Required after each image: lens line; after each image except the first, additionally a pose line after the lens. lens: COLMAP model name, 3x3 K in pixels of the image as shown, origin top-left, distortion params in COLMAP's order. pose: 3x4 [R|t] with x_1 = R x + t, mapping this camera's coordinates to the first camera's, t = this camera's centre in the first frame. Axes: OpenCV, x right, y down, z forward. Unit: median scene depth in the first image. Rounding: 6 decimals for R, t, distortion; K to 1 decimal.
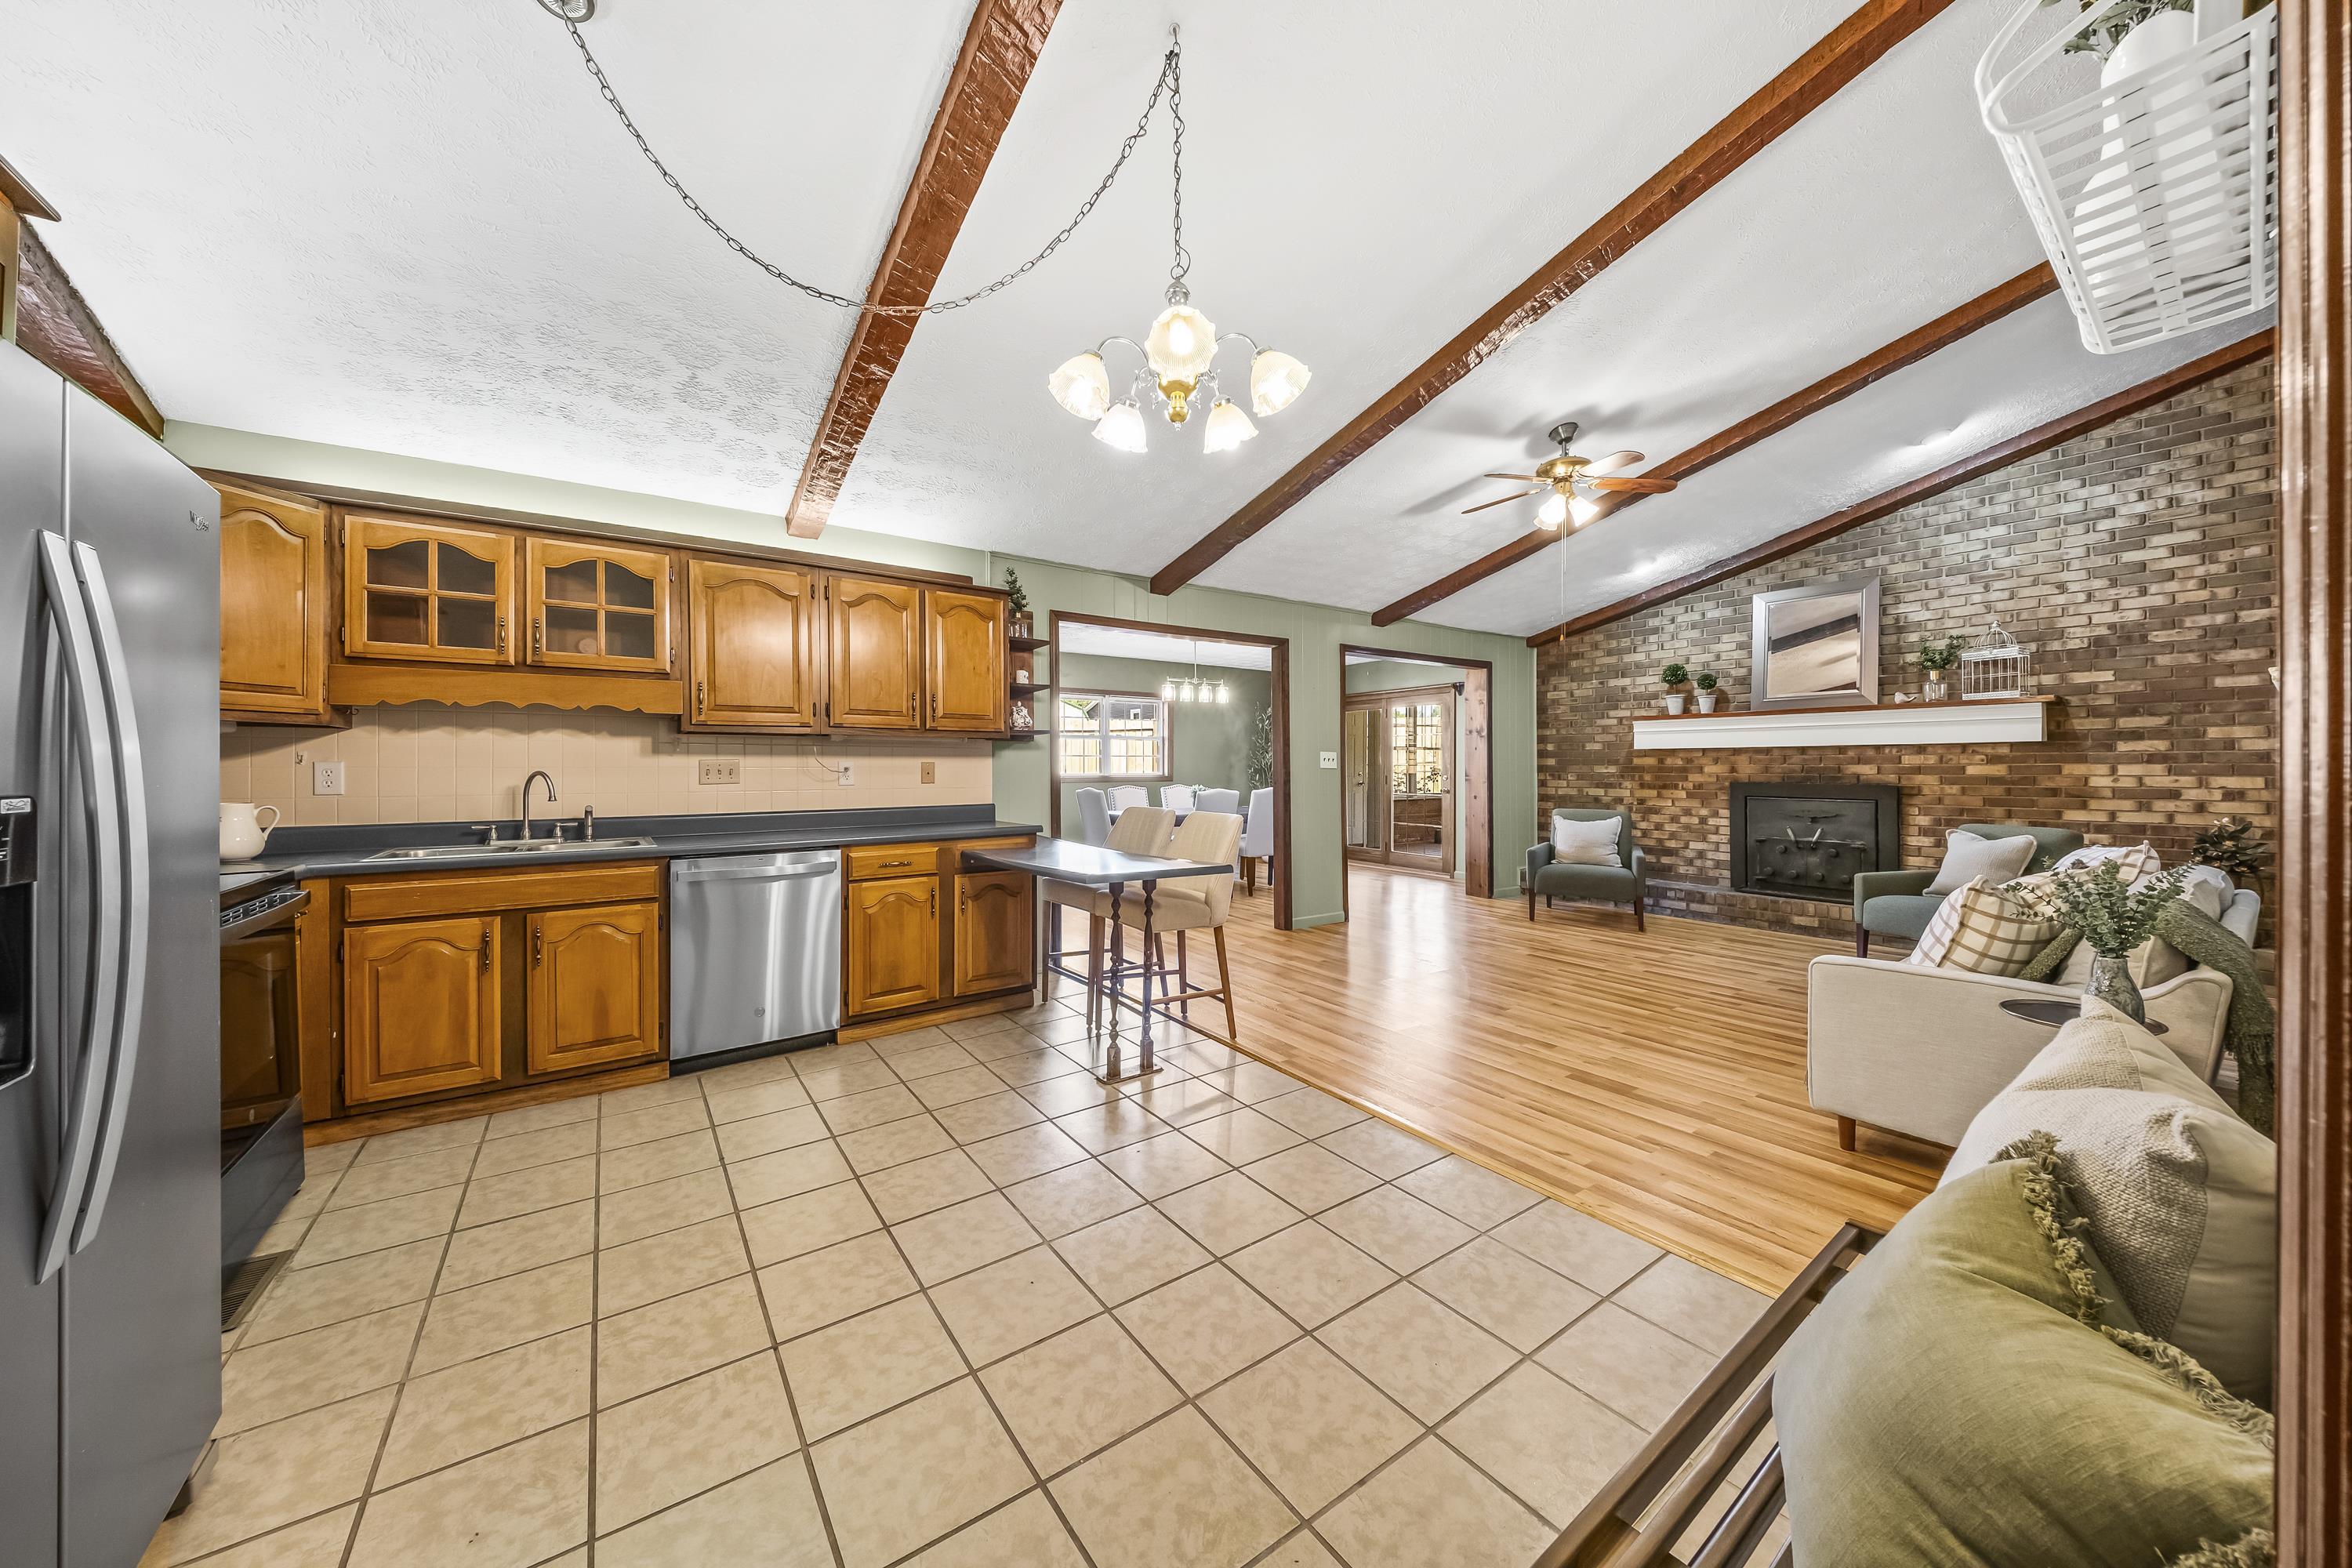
lens RADIAL K [[794.5, 0, 1195.2], [0, 794.5, 775.9], [0, 0, 1]] dist [0.009673, -0.005695]
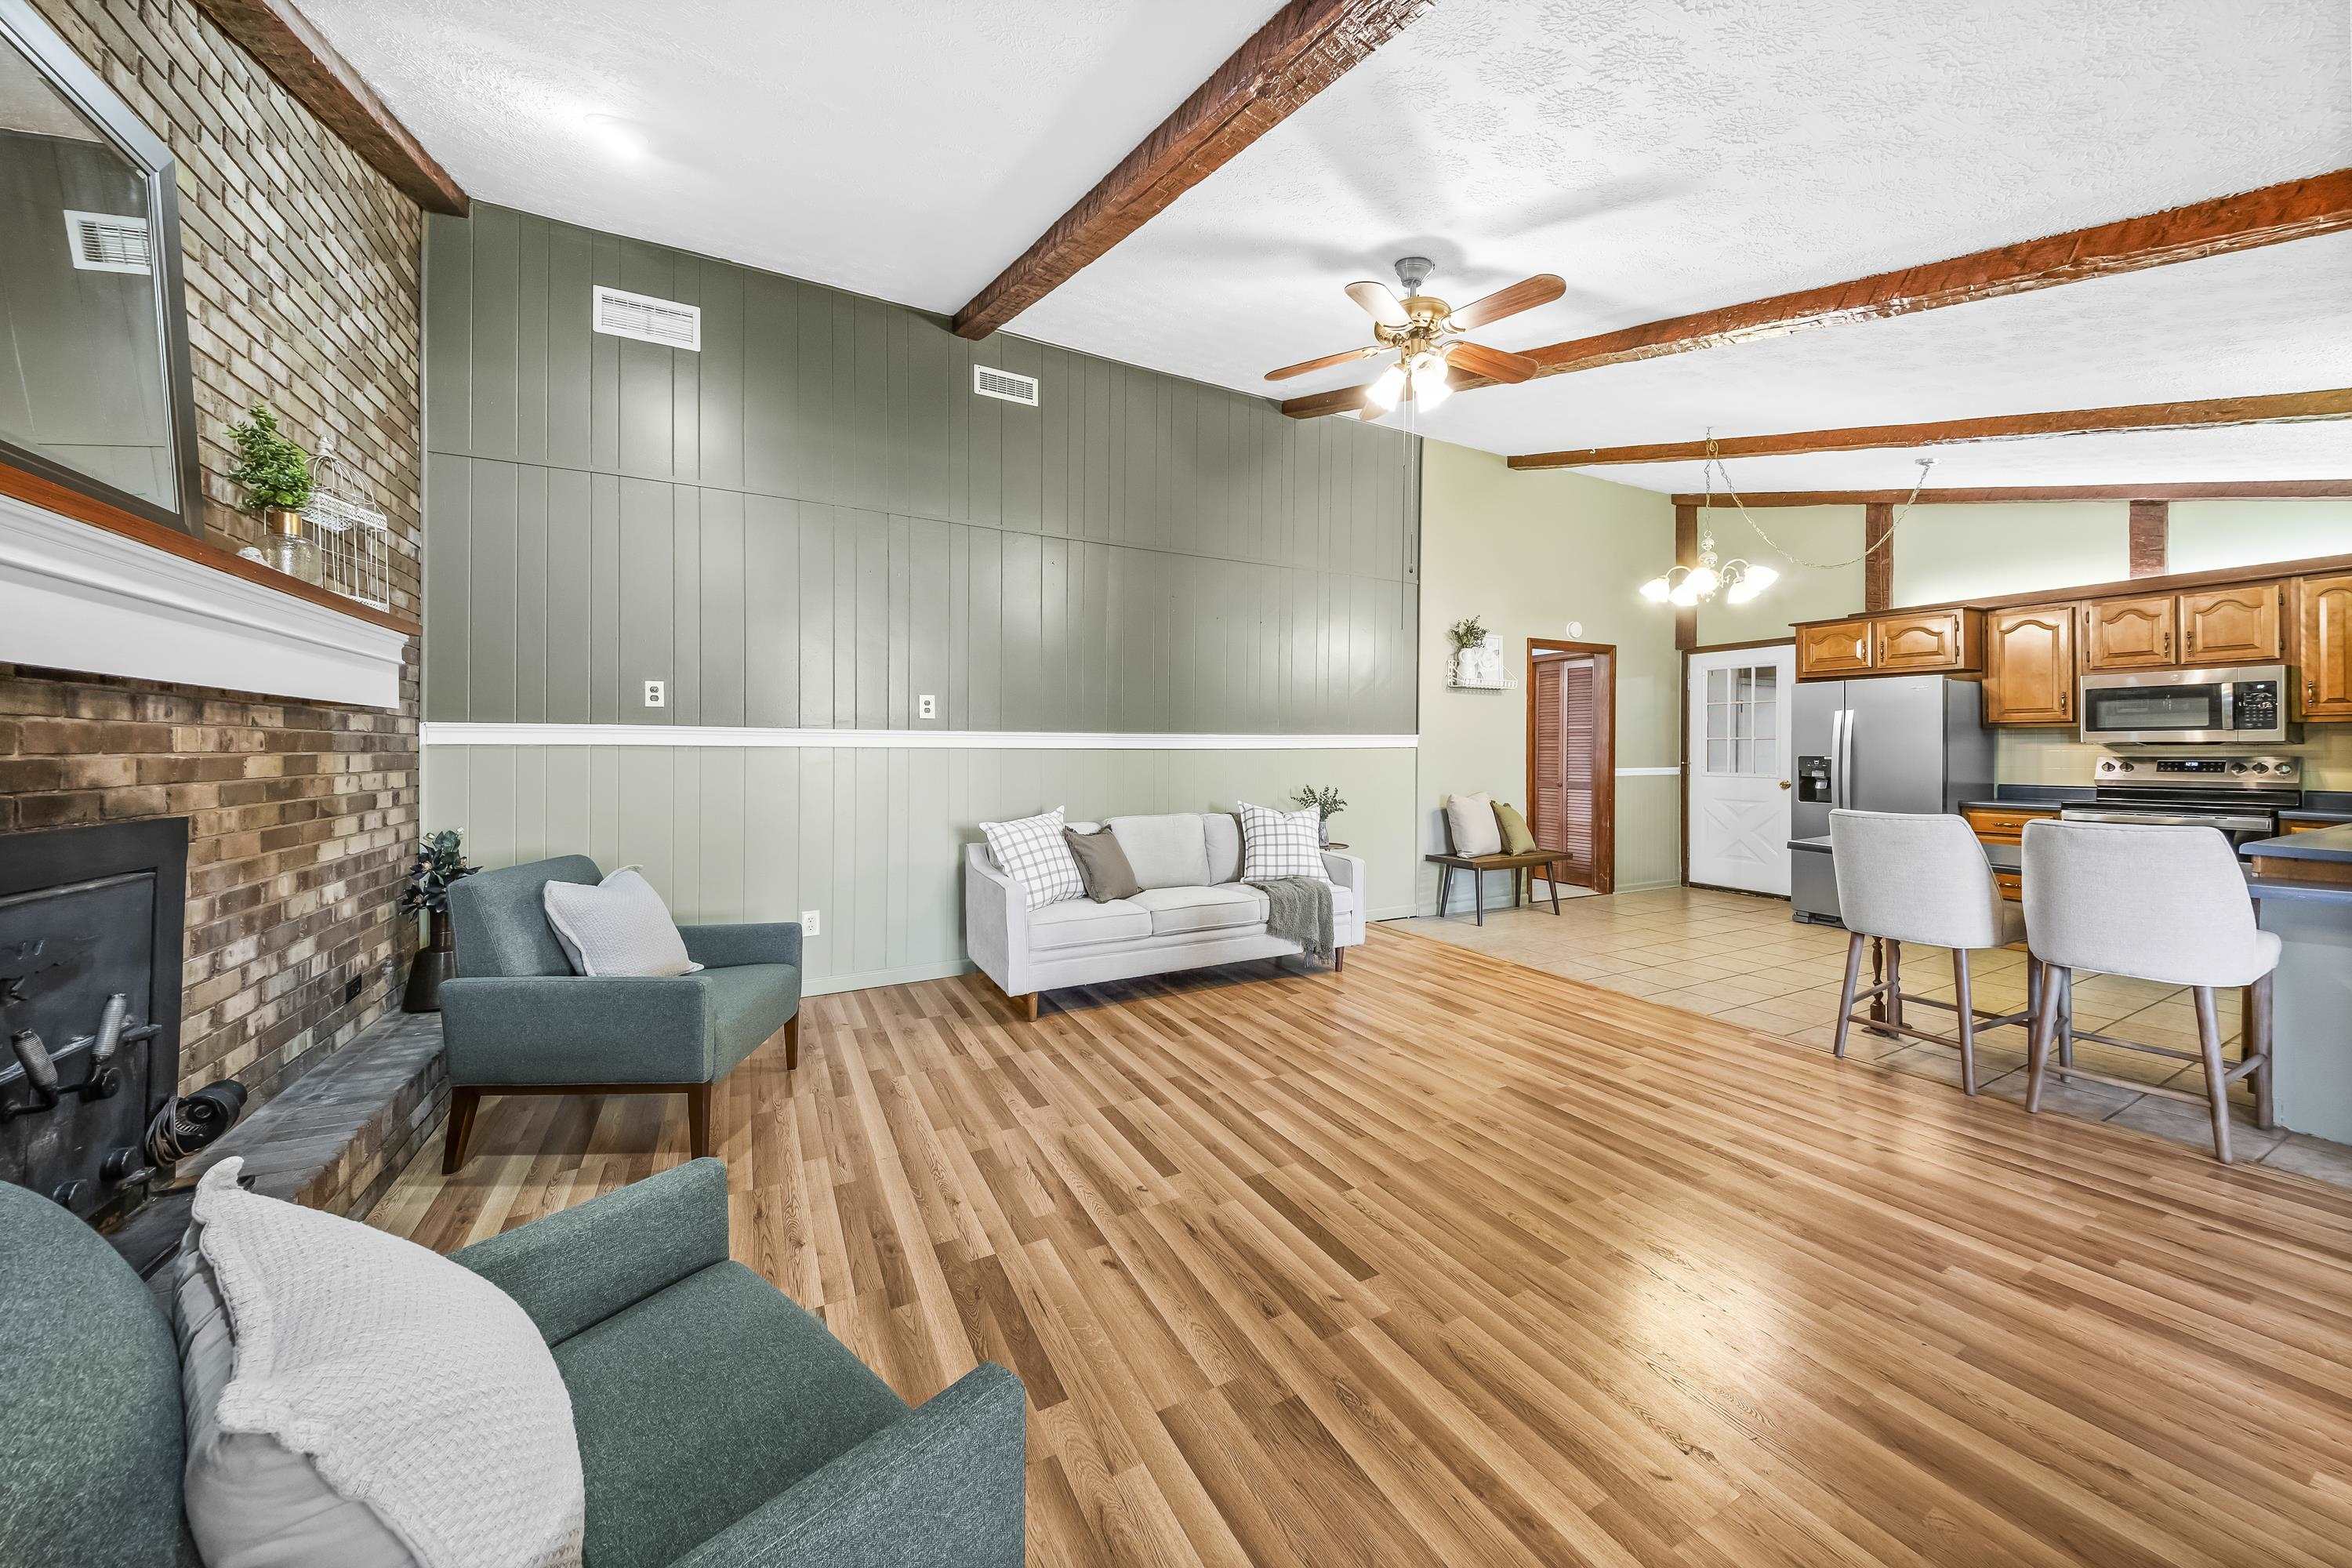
lens RADIAL K [[811.1, 0, 1177.2], [0, 811.1, 744.9], [0, 0, 1]] dist [0.038360, -0.018451]
pose [[-0.990905, 0.003460, 0.134522, 0.453504], [0.003853, 0.999989, 0.002663, -0.017846], [-0.134511, 0.003157, -0.990907, 1.379101]]
